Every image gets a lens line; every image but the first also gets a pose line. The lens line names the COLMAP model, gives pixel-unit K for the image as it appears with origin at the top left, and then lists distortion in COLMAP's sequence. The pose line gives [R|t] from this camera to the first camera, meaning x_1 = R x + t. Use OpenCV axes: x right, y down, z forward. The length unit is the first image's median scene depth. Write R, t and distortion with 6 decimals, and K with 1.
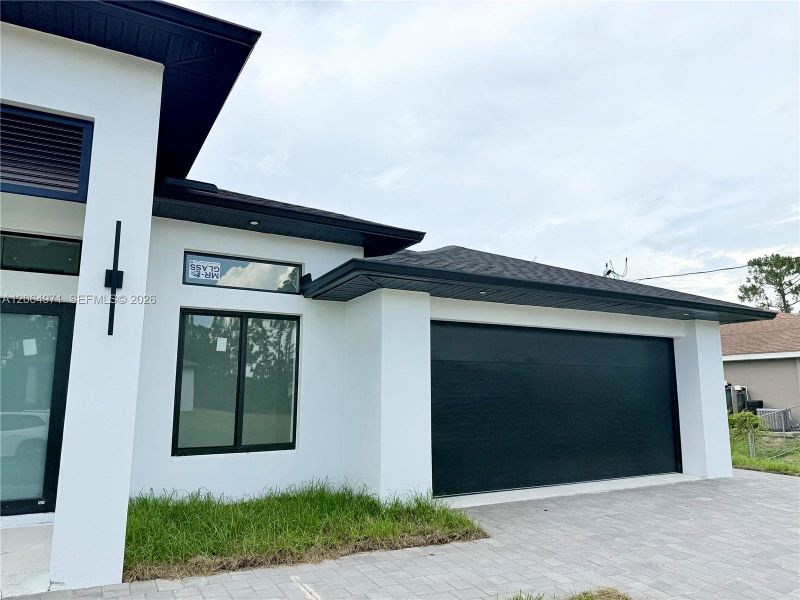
lens RADIAL K [[555.2, 0, 411.9], [0, 555.2, 306.0], [0, 0, 1]] dist [0.057430, -0.075535]
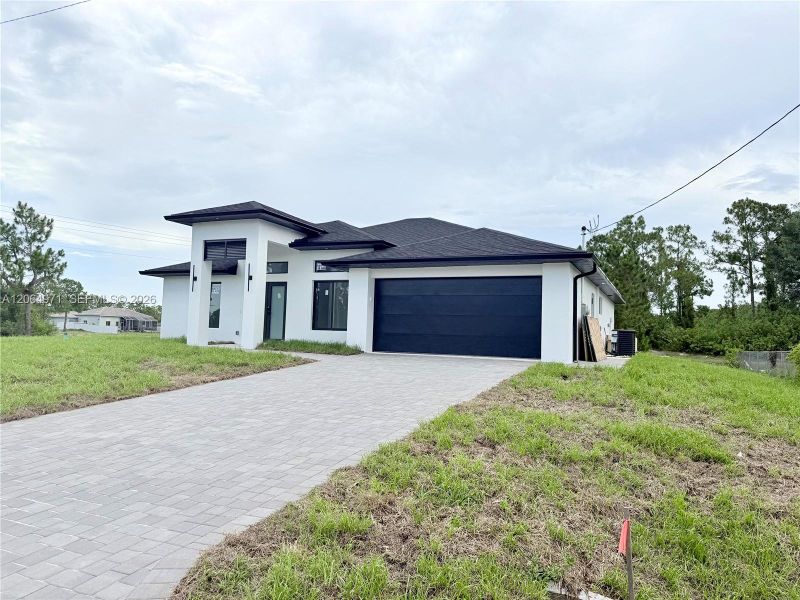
lens RADIAL K [[556.2, 0, 406.5], [0, 556.2, 300.7], [0, 0, 1]] dist [0.062133, -0.055584]
pose [[0.590910, -0.034492, -0.806000, 2.146940], [0.092127, 0.995435, 0.024943, 0.077909], [0.801460, -0.088994, 0.591390, -0.330683]]
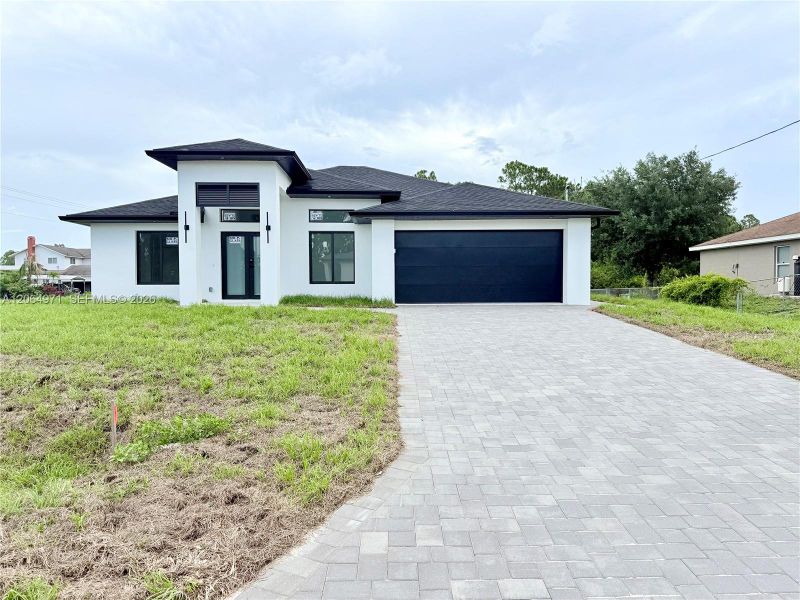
lens RADIAL K [[556.2, 0, 406.9], [0, 556.2, 307.3], [0, 0, 1]] dist [0.062133, -0.055584]
pose [[0.883399, 0.012059, -0.468466, 1.245342], [0.076132, 0.982696, 0.168859, -0.052665], [0.462396, -0.184835, 0.867194, -1.165543]]
